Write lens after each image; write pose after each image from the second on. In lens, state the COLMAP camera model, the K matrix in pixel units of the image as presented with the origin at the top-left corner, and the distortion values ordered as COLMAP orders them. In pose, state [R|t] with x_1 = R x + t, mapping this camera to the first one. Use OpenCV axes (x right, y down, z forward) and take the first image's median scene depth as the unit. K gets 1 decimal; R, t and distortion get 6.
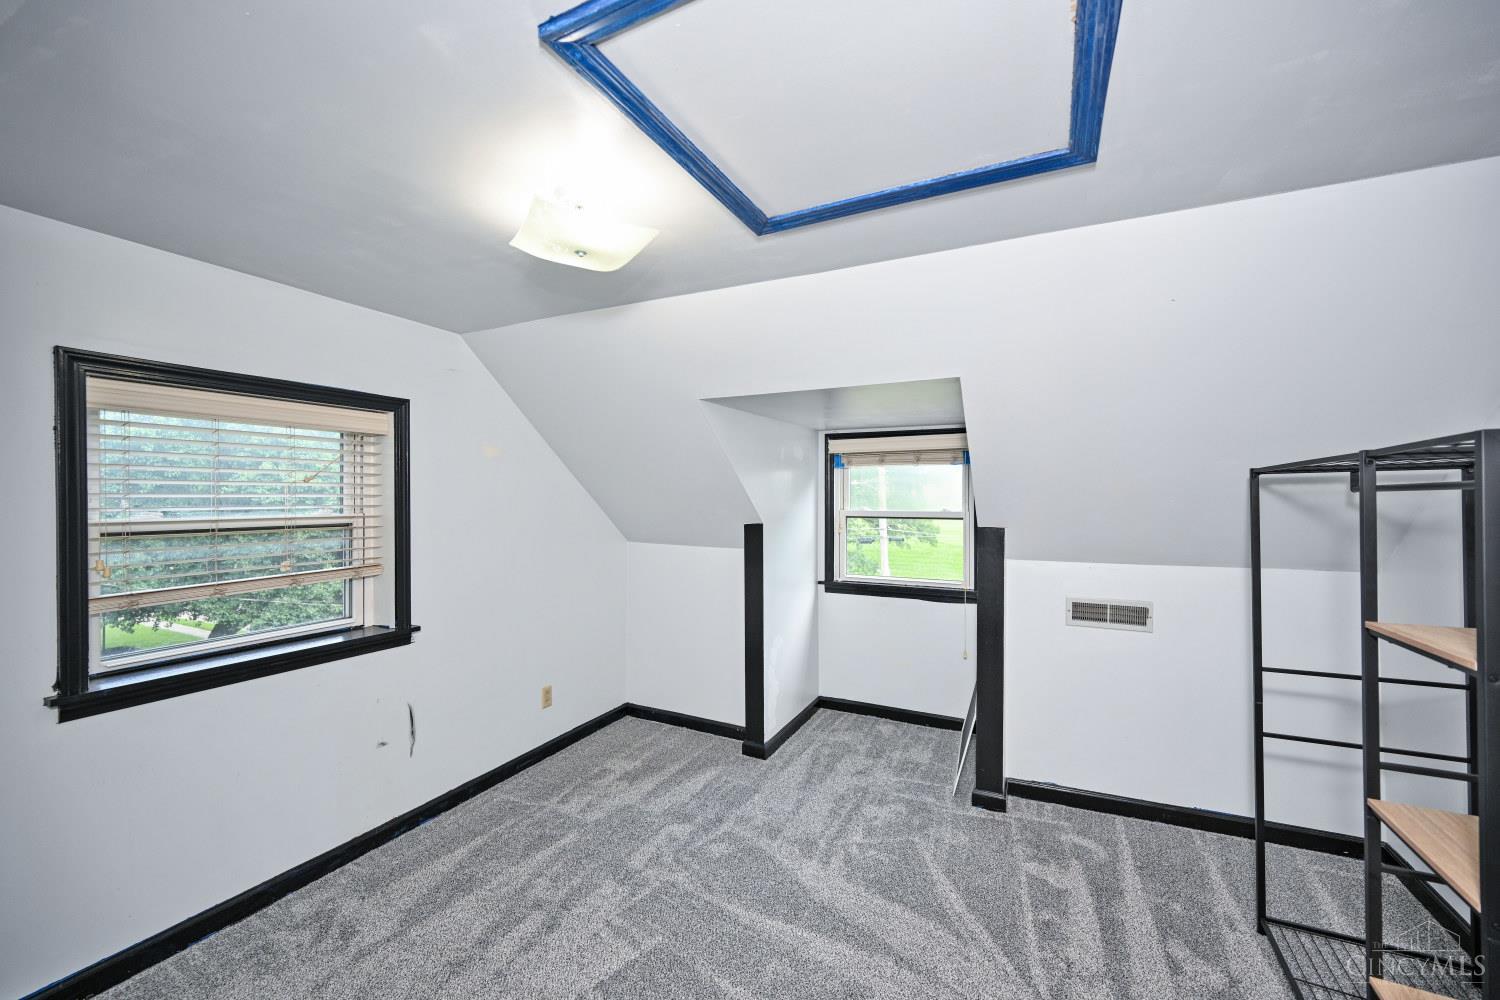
lens RADIAL K [[603.3, 0, 746.0], [0, 603.3, 503.9], [0, 0, 1]] dist [0.002410, 0.000882]
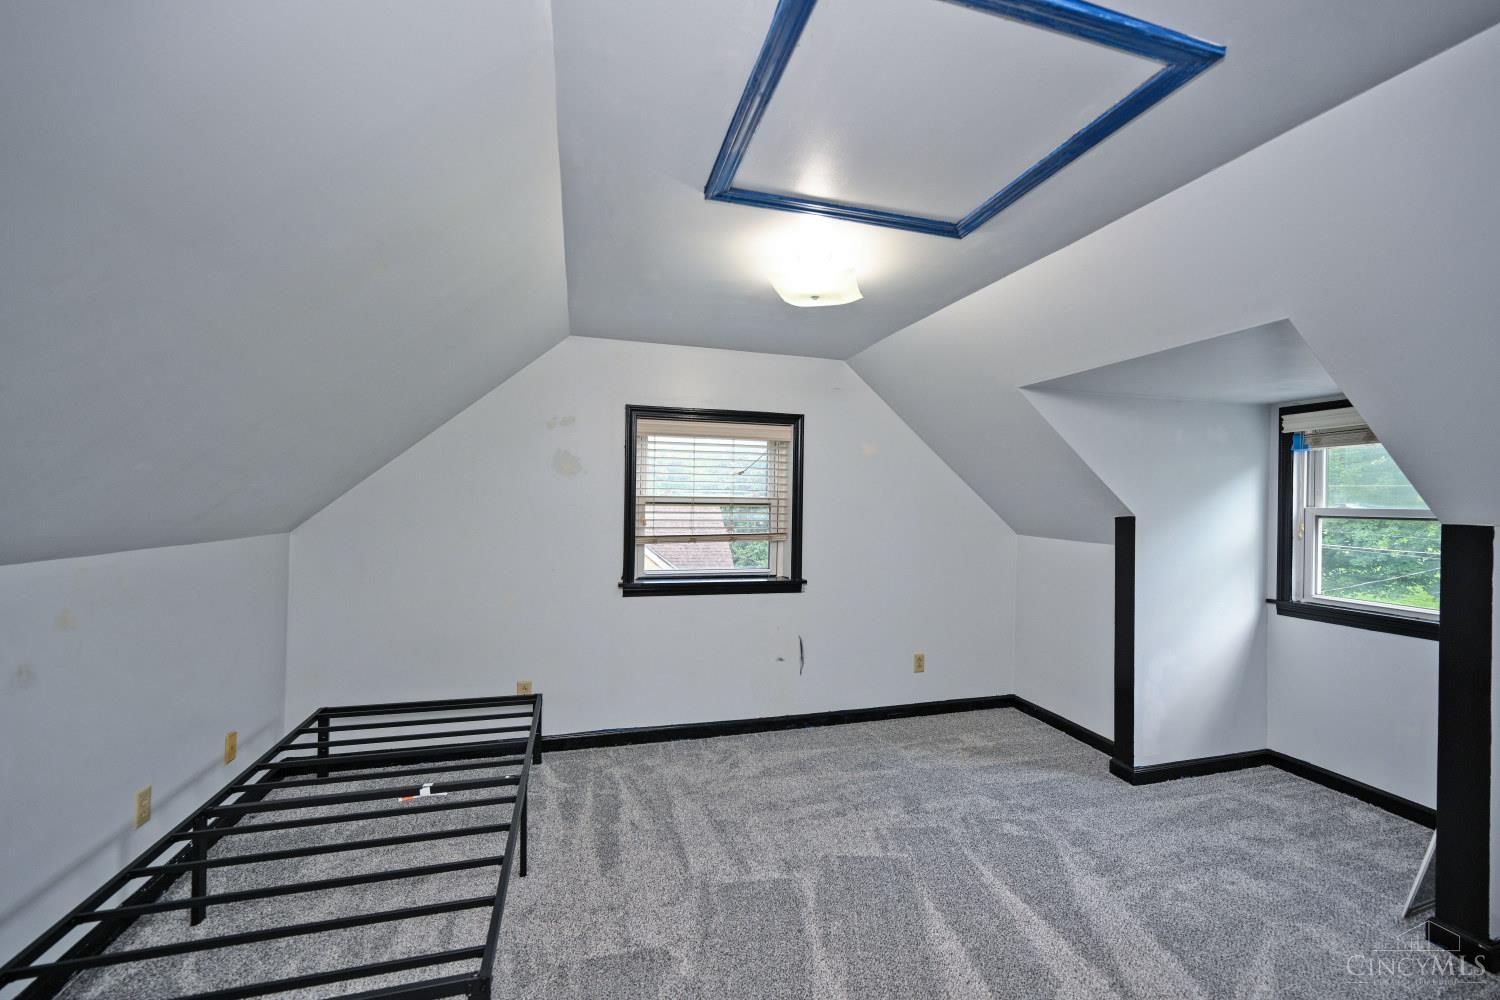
lens RADIAL K [[603.3, 0, 752.7], [0, 603.3, 502.6], [0, 0, 1]] dist [0.002410, 0.000882]
pose [[0.683638, 0.014244, -0.729682, 0.360886], [-0.022836, 0.999737, -0.001880, 0.032600], [0.729463, 0.017948, 0.683784, -0.019404]]
